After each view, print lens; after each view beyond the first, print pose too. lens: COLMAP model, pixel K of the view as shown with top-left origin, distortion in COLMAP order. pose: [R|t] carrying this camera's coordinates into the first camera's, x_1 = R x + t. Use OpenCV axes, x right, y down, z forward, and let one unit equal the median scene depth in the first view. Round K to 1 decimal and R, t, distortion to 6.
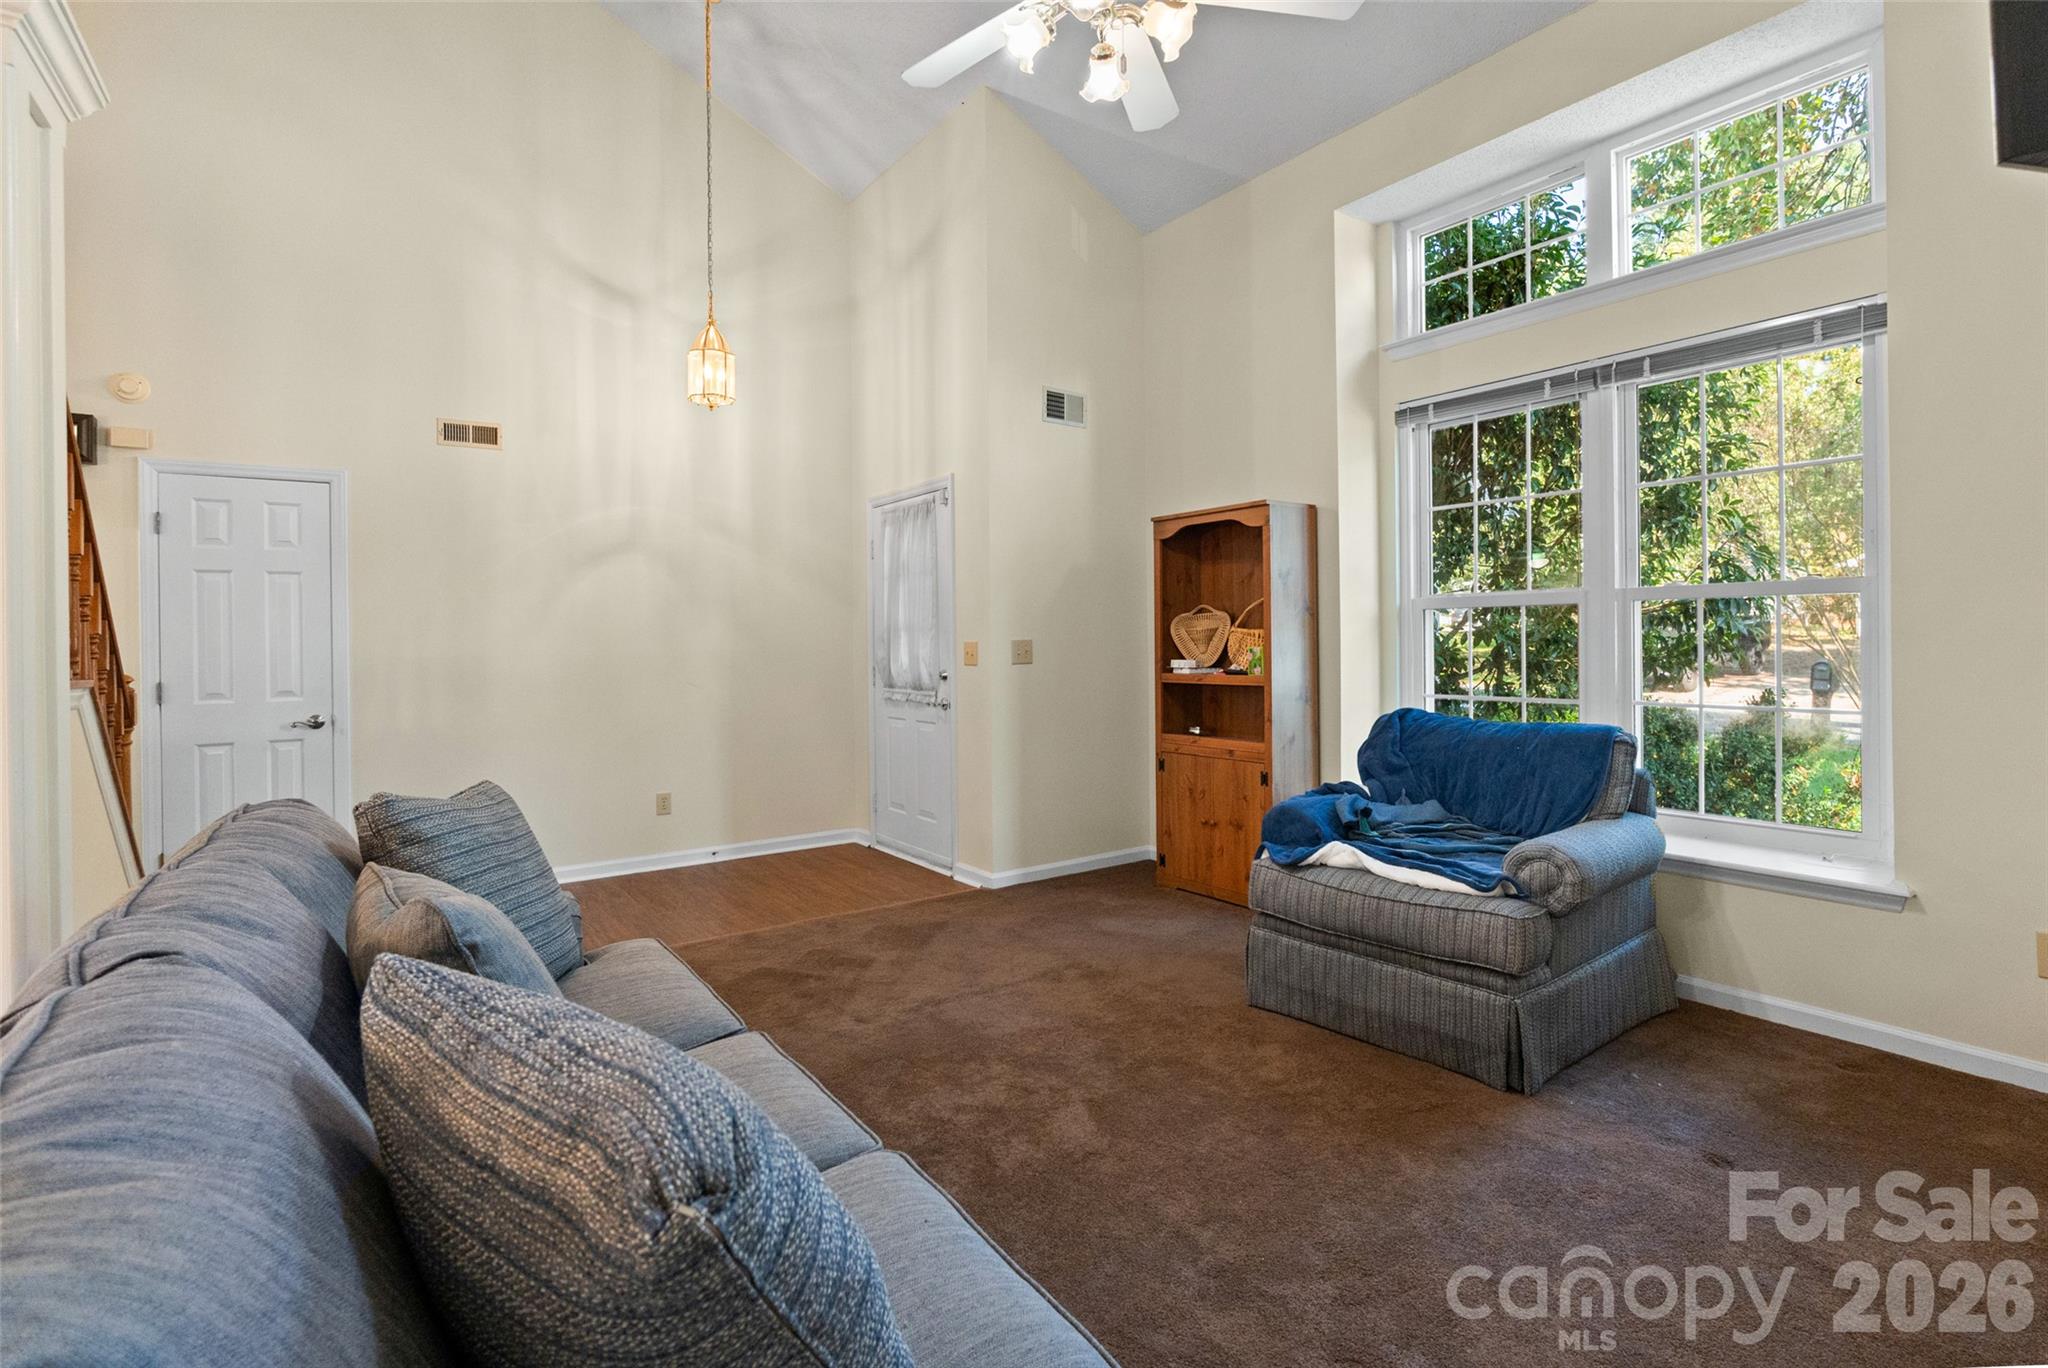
lens RADIAL K [[955.3, 0, 1047.2], [0, 955.3, 636.7], [0, 0, 1]] dist [-0.005007, -0.000272]
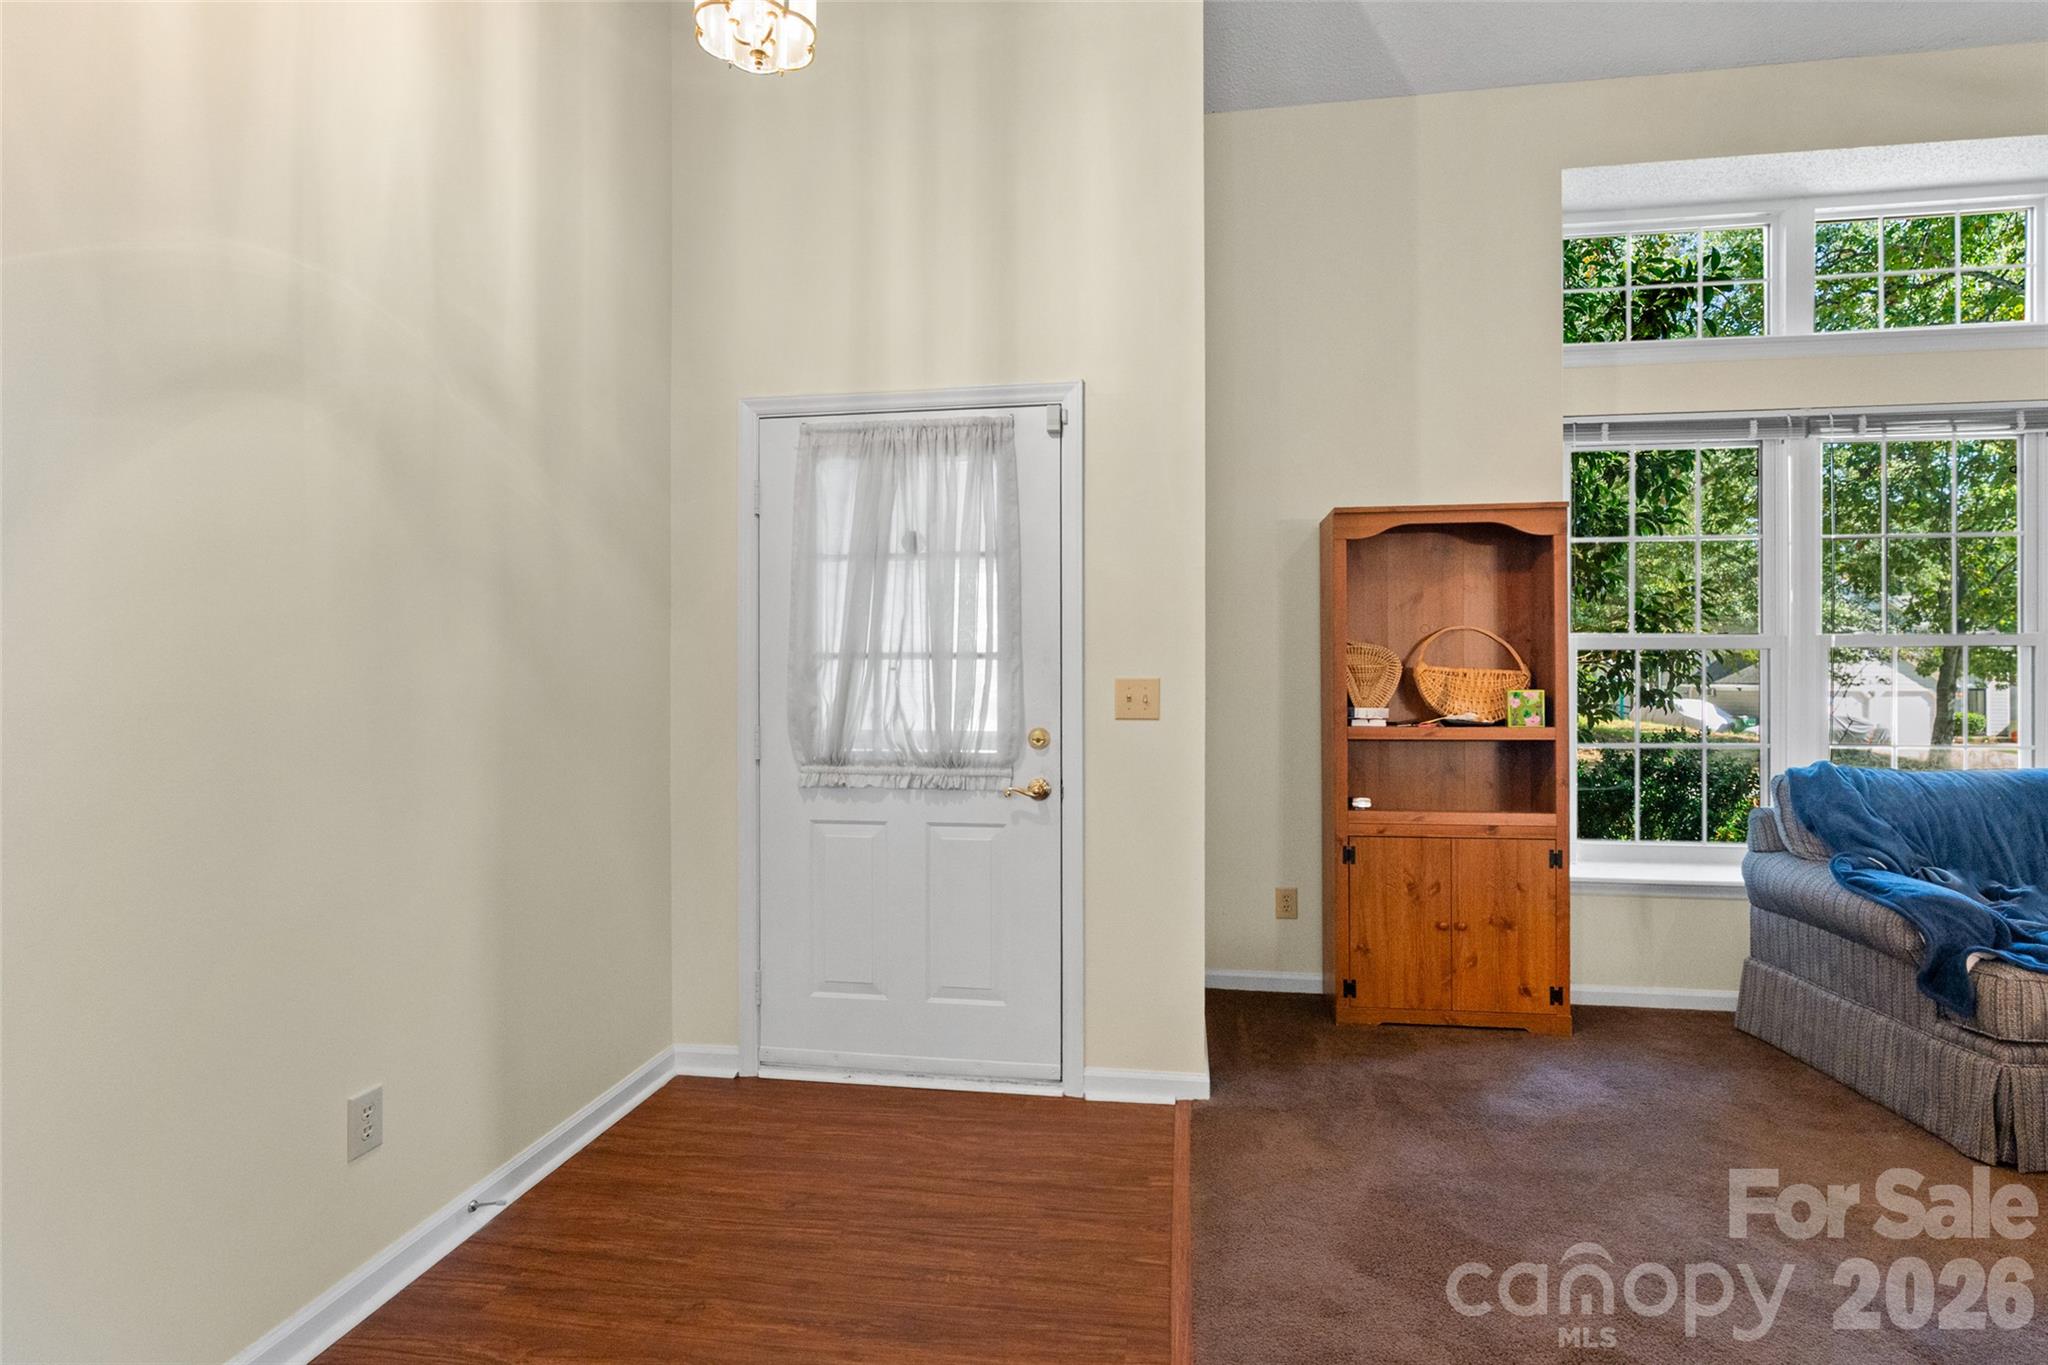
lens RADIAL K [[955.3, 0, 1042.6], [0, 955.3, 684.9], [0, 0, 1]] dist [-0.005007, -0.000272]
pose [[0.705717, 0.011288, 0.708404, -0.574763], [-0.009819, 0.999933, -0.006152, 0.014425], [-0.708426, -0.002615, 0.705781, 0.691541]]
